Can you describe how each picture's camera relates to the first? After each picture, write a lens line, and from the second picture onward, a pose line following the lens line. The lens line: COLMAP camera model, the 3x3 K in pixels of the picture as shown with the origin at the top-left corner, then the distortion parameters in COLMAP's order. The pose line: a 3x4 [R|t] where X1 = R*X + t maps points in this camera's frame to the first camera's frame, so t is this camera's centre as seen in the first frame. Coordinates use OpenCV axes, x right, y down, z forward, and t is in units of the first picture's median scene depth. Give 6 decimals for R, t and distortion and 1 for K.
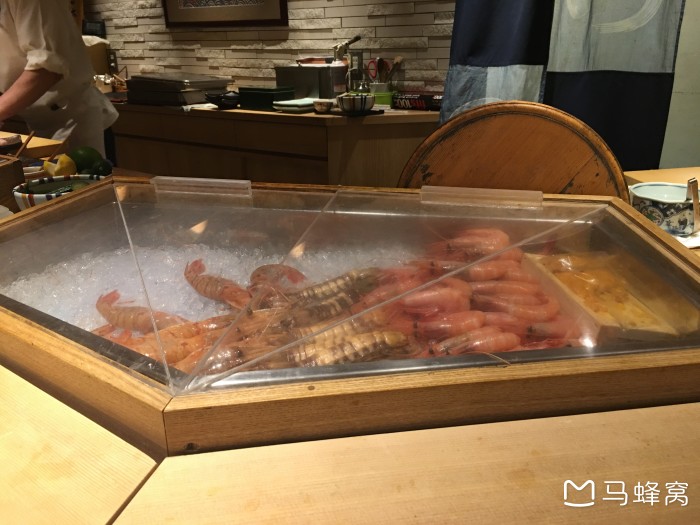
lens RADIAL K [[592.8, 0, 348.7], [0, 592.8, 254.9], [0, 0, 1]] dist [0.083109, -0.113252]
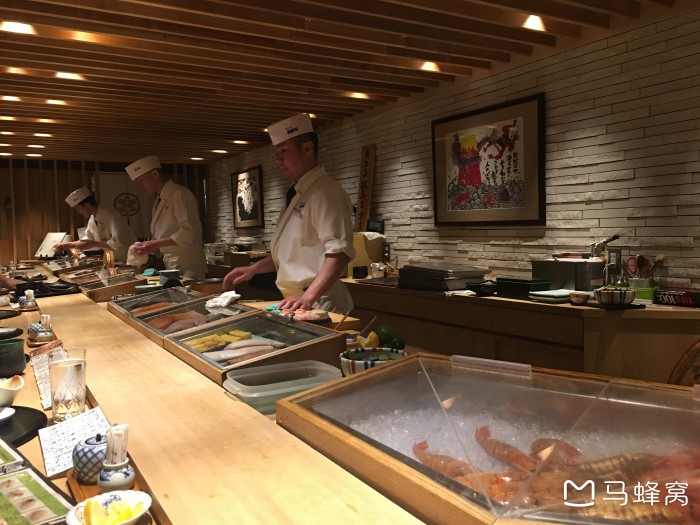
lens RADIAL K [[592.8, 0, 348.7], [0, 592.8, 254.9], [0, 0, 1]] dist [0.083109, -0.113252]
pose [[0.923607, 0.018520, -0.382893, -0.015614], [-0.129951, 0.954816, -0.267282, 0.012521], [0.360642, 0.296621, 0.884281, -0.100500]]
